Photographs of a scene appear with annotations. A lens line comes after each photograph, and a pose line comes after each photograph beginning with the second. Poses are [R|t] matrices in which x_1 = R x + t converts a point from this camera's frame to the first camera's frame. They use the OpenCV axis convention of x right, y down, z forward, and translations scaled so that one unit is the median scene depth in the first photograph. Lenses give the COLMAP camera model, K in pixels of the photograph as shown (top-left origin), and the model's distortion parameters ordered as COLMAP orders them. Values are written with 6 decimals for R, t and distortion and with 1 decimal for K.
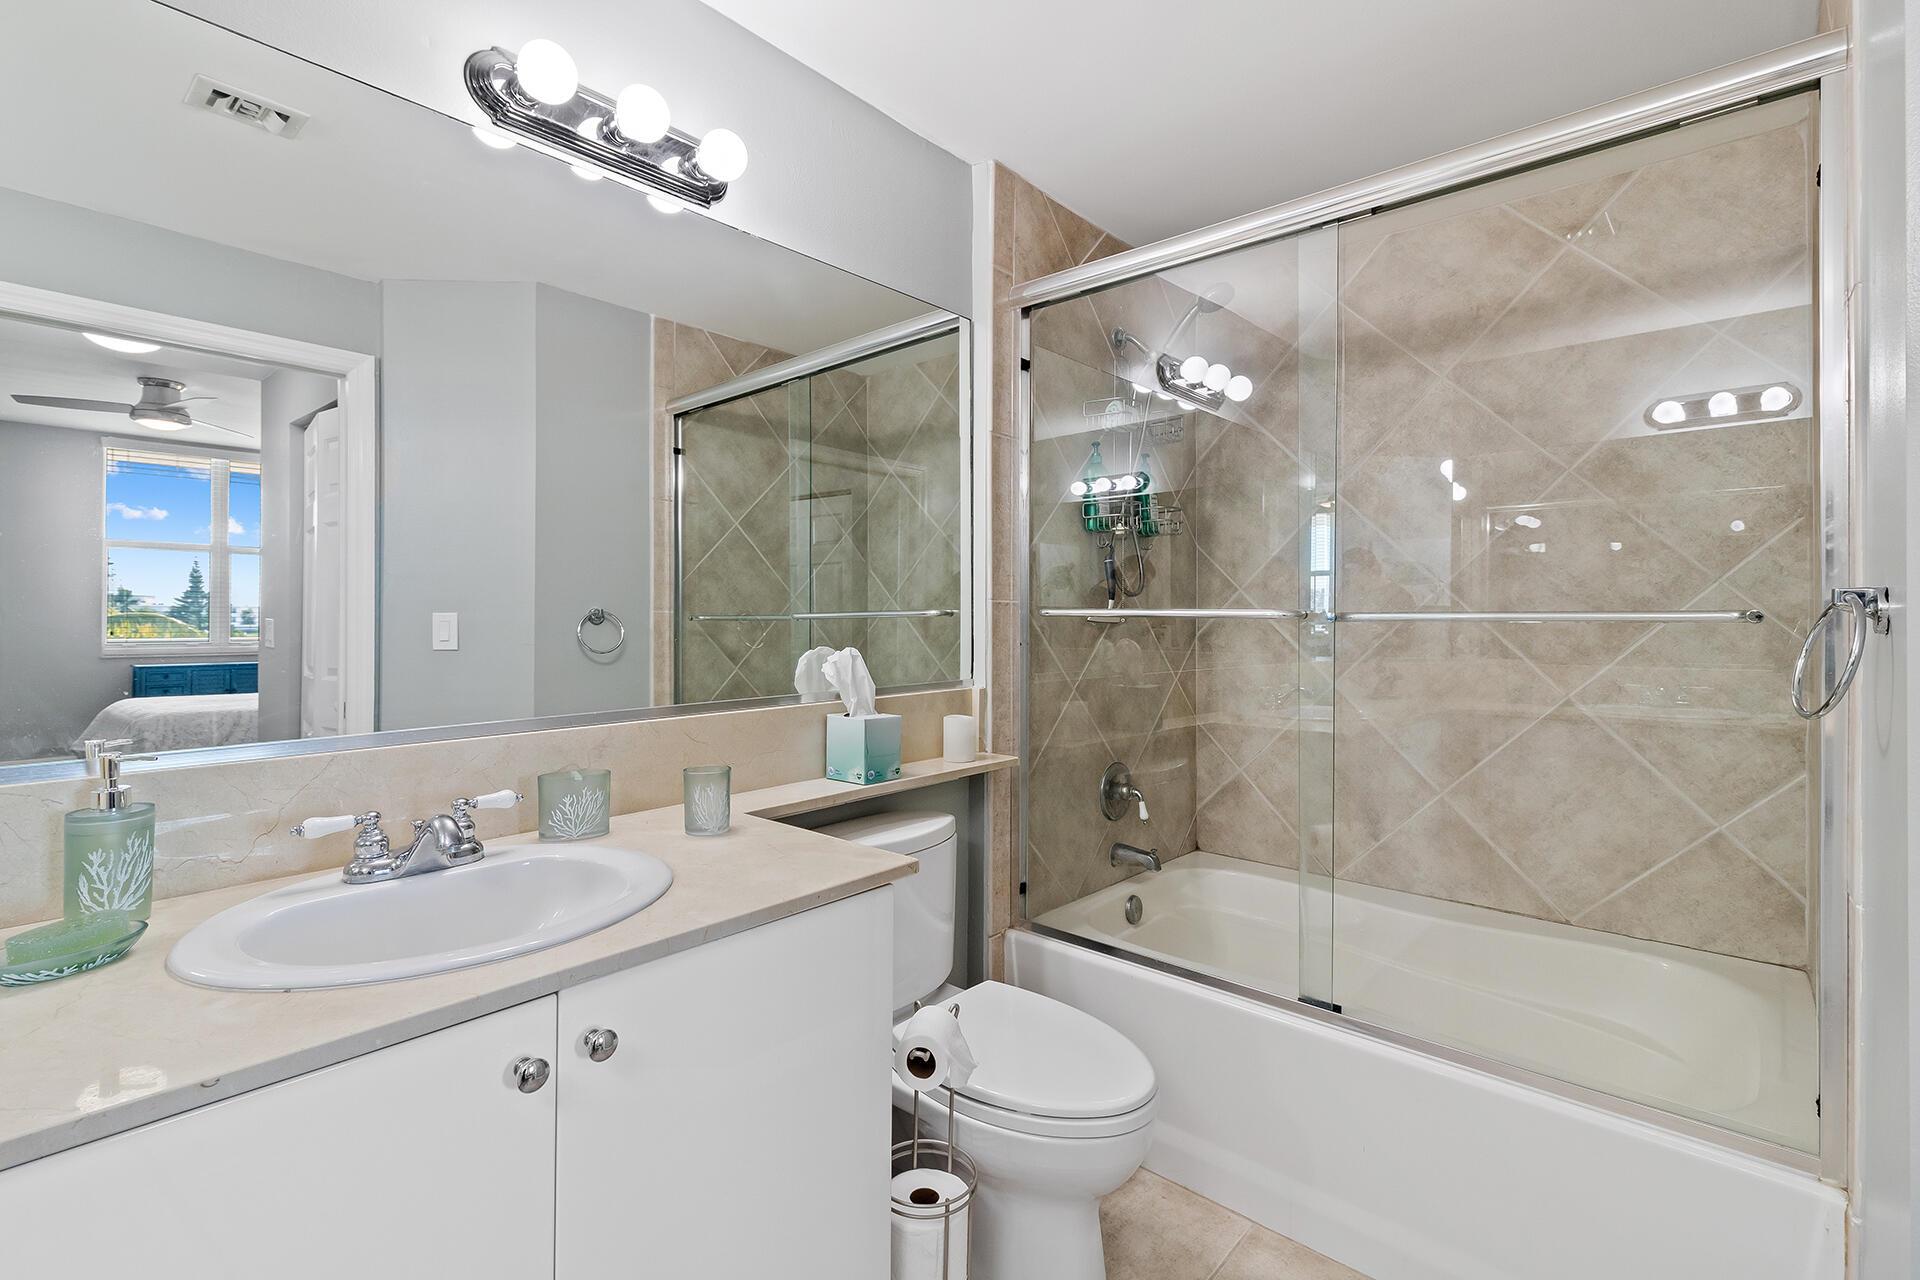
lens RADIAL K [[883.1, 0, 957.9], [0, 883.1, 622.1], [0, 0, 1]] dist [0.022115, 0.001102]
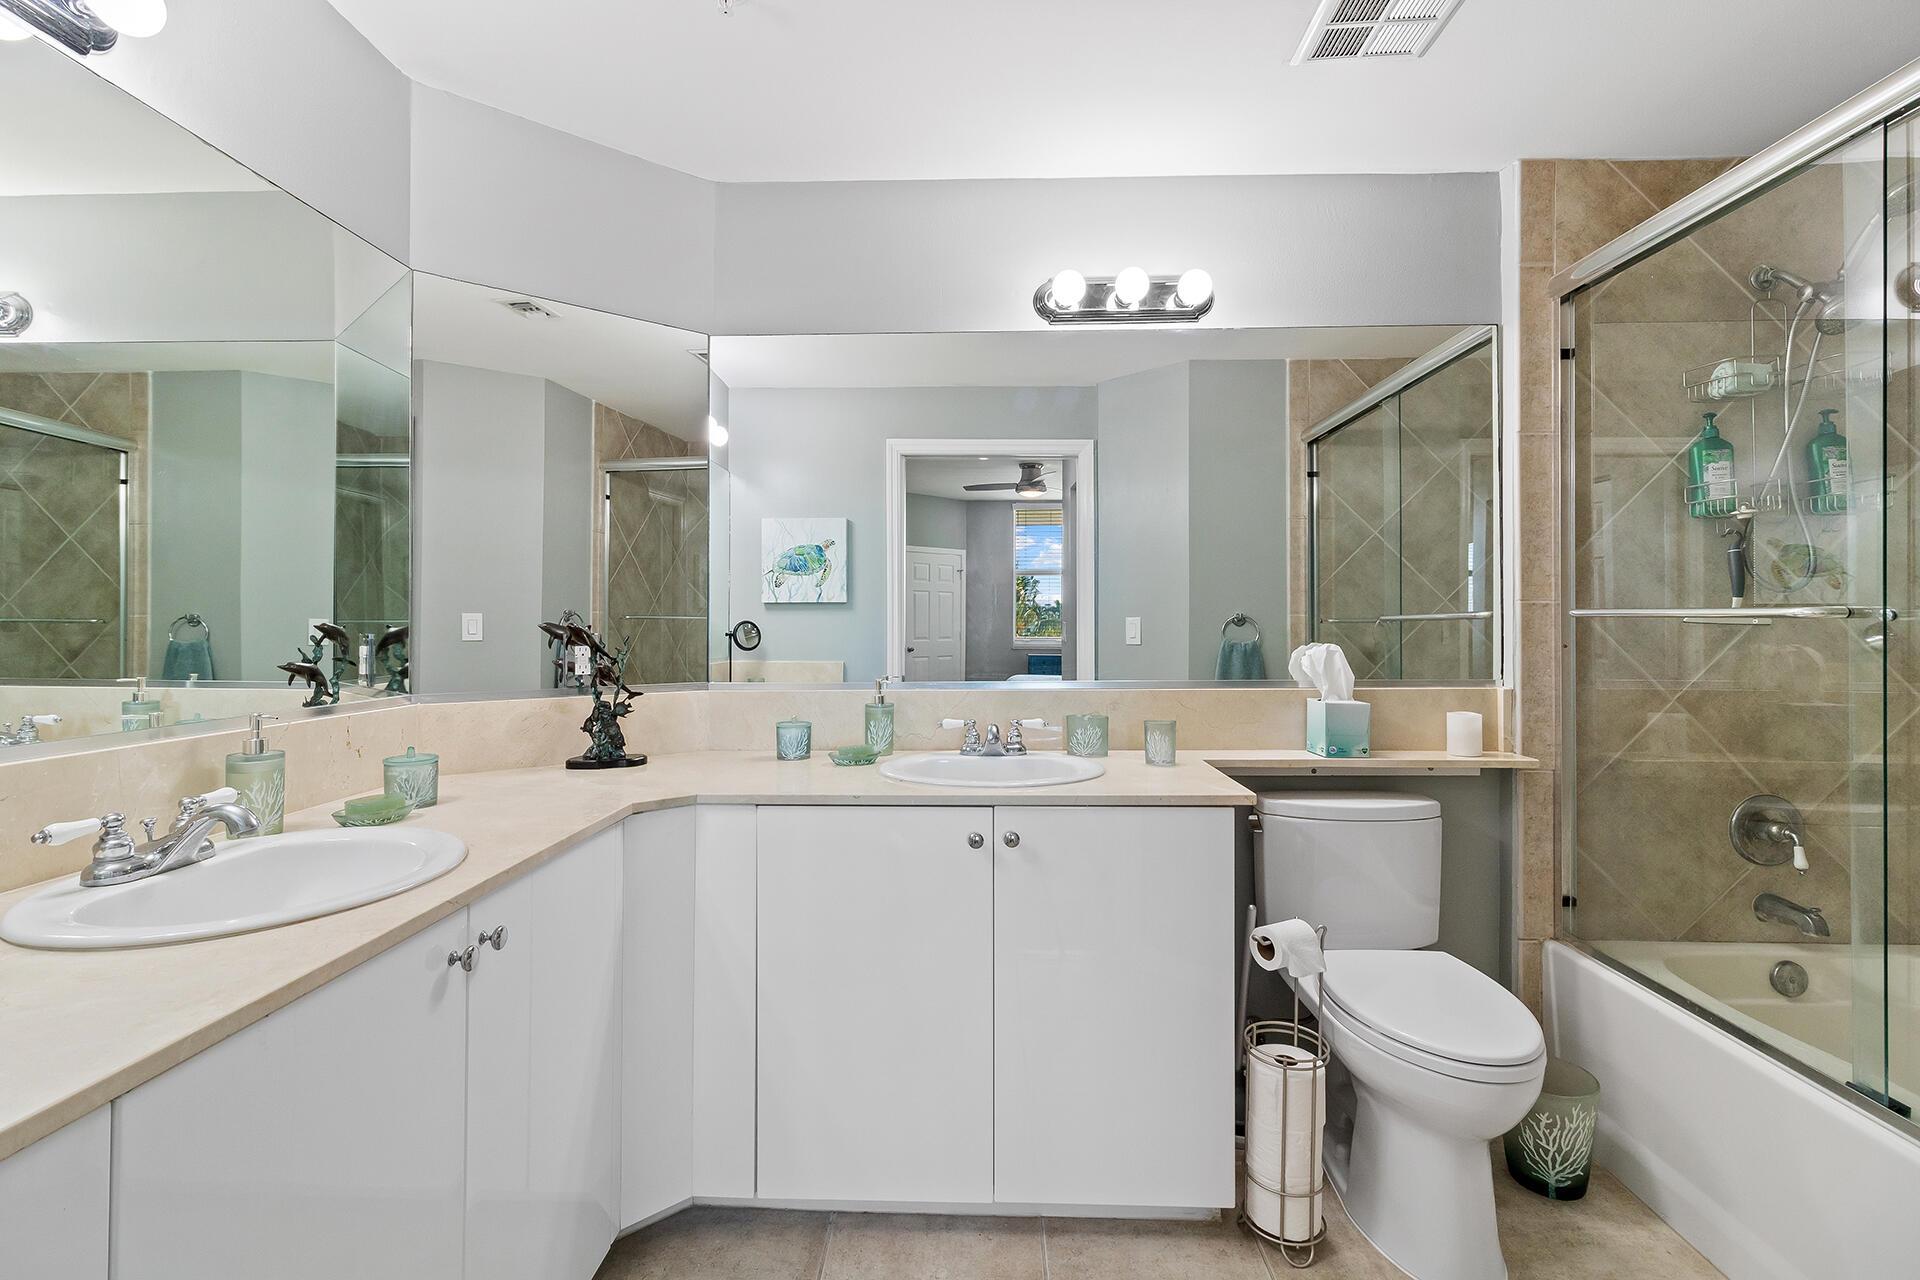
lens RADIAL K [[883.1, 0, 957.5], [0, 883.1, 631.5], [0, 0, 1]] dist [0.022115, 0.001102]
pose [[0.653469, 0.005971, -0.756930, 0.361499], [-0.002498, 0.999980, 0.005732, 0.005204], [0.756949, -0.001854, 0.653471, -0.126342]]
